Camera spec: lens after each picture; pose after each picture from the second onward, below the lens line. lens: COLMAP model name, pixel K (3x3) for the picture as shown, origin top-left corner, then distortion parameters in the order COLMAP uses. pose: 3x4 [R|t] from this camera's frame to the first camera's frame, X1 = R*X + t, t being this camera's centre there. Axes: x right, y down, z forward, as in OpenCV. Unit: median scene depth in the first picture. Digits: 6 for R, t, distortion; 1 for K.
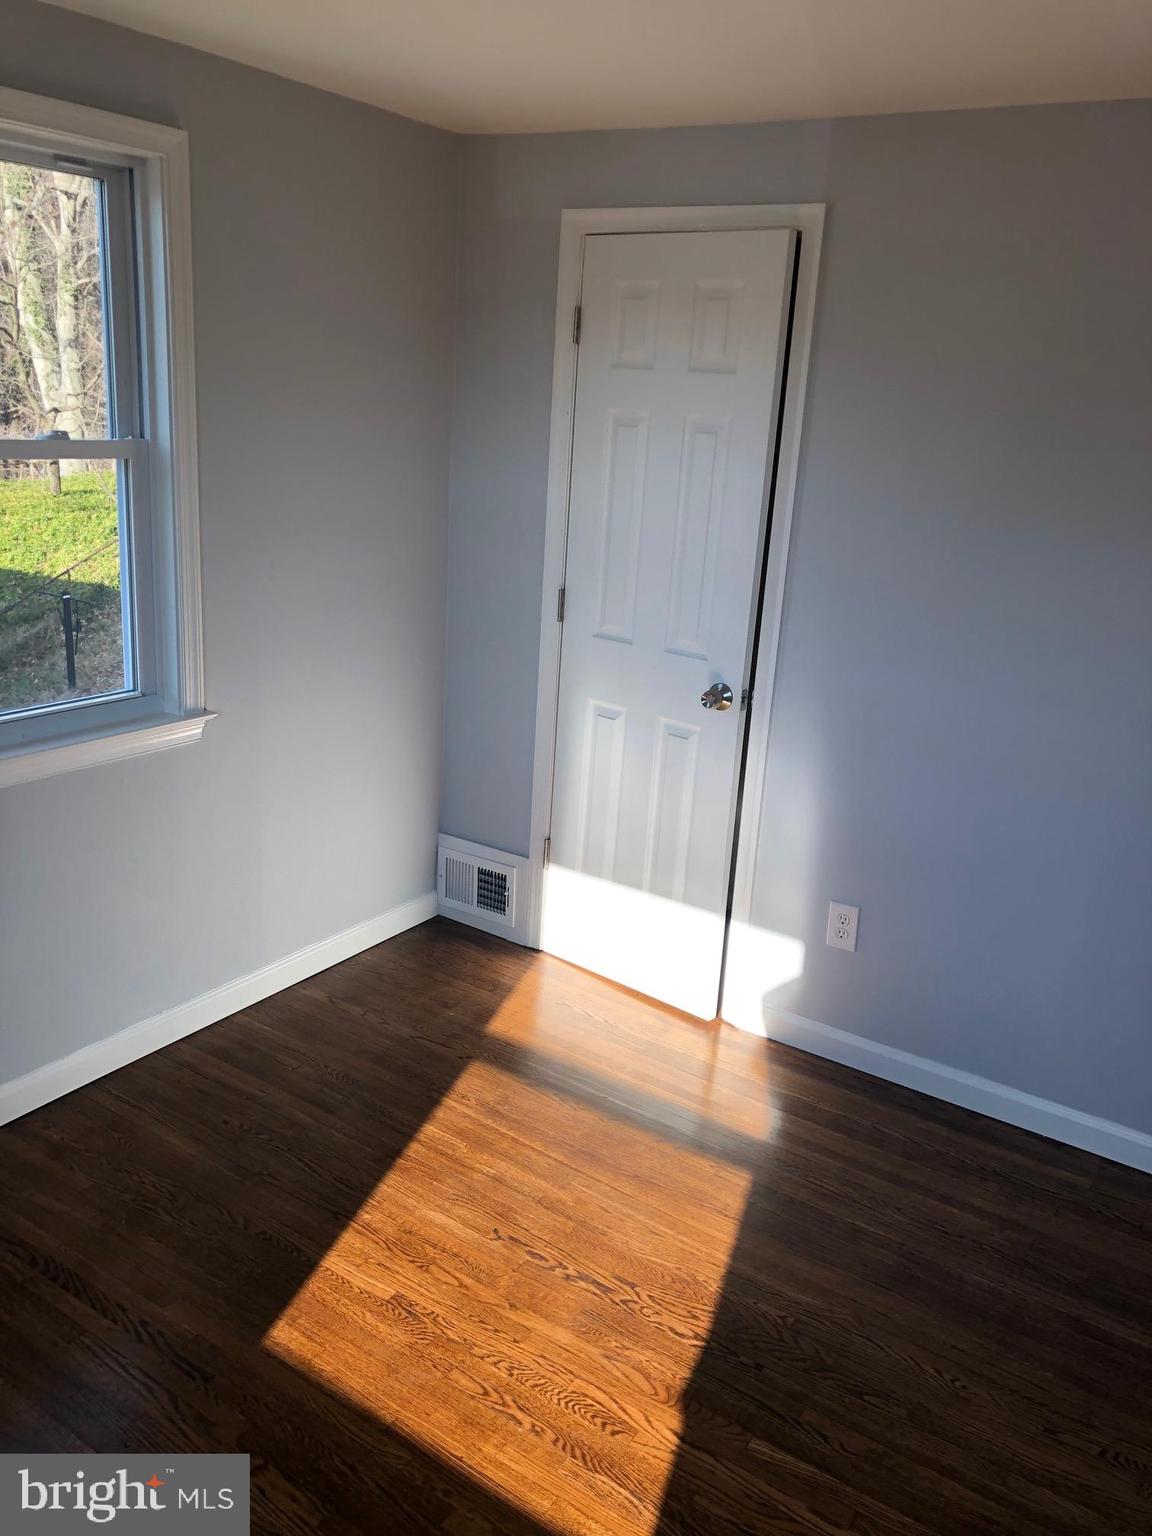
lens RADIAL K [[1246.3, 0, 563.8], [0, 1246.3, 750.9], [0, 0, 1]] dist [-0.020432, 0.005869]
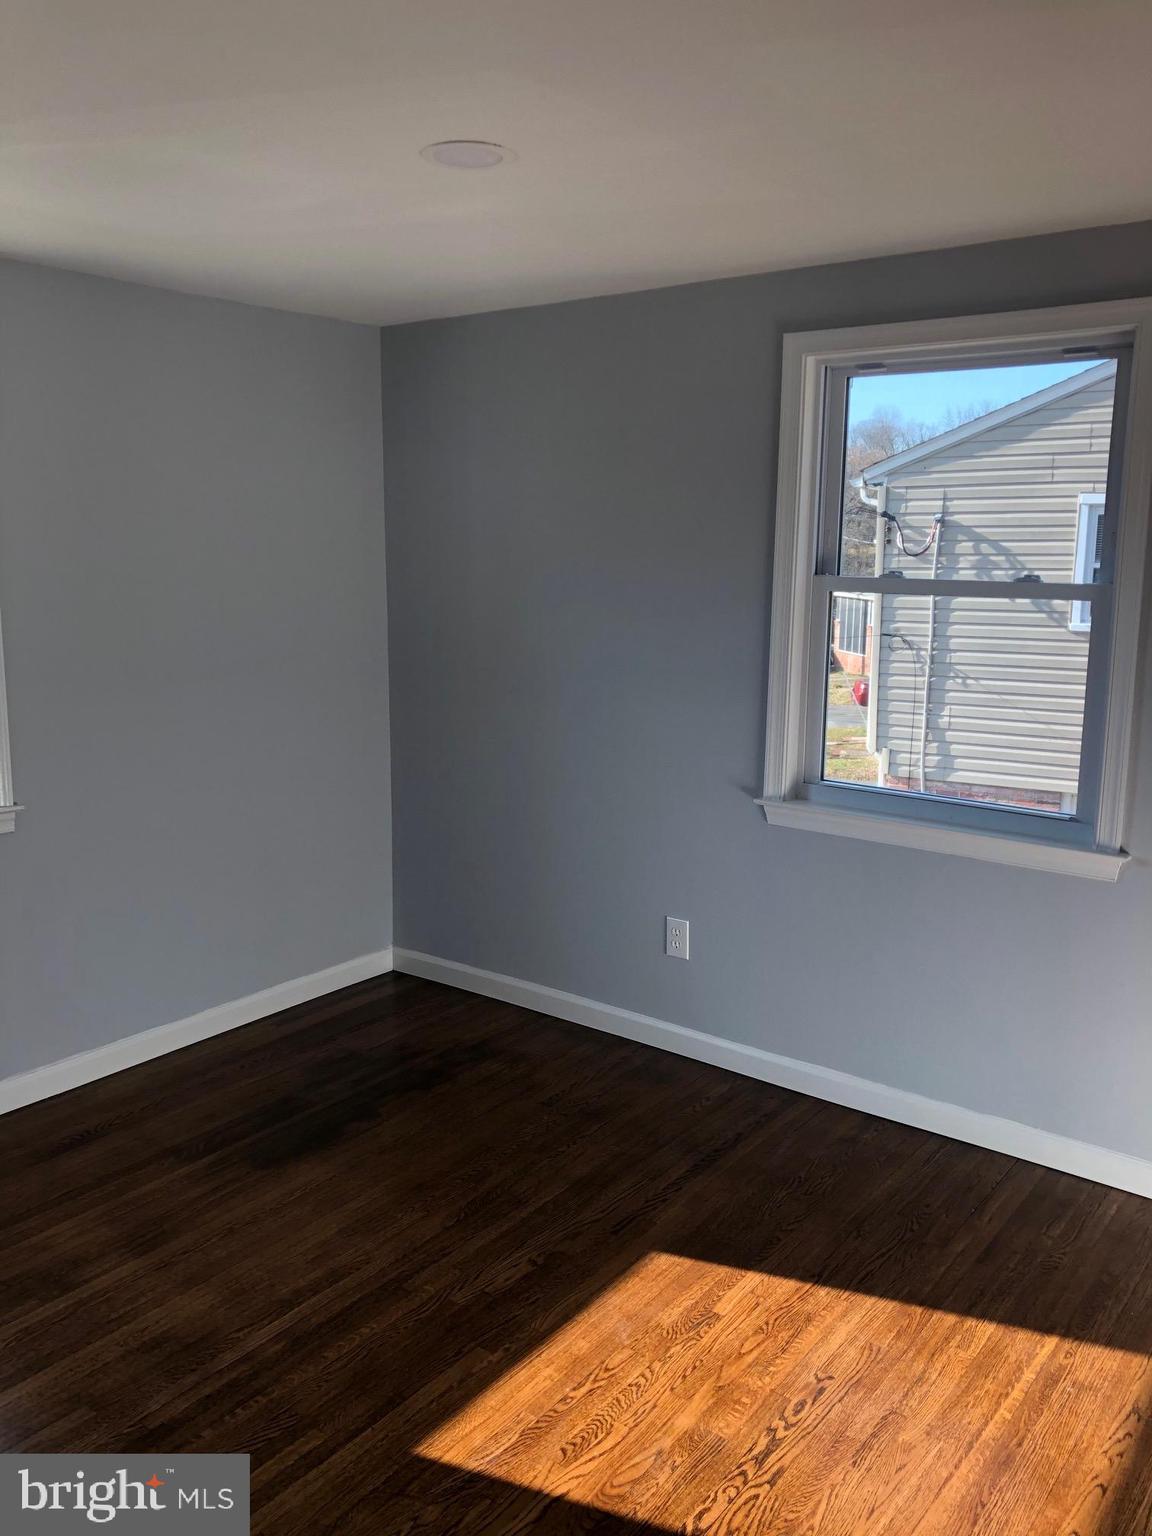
lens RADIAL K [[1246.3, 0, 563.8], [0, 1246.3, 750.9], [0, 0, 1]] dist [-0.020432, 0.005869]
pose [[-0.078072, 0.107872, -0.991095, 0.945079], [-0.290062, 0.948663, 0.126103, -0.137317], [0.953818, 0.297324, -0.042774, 0.801606]]
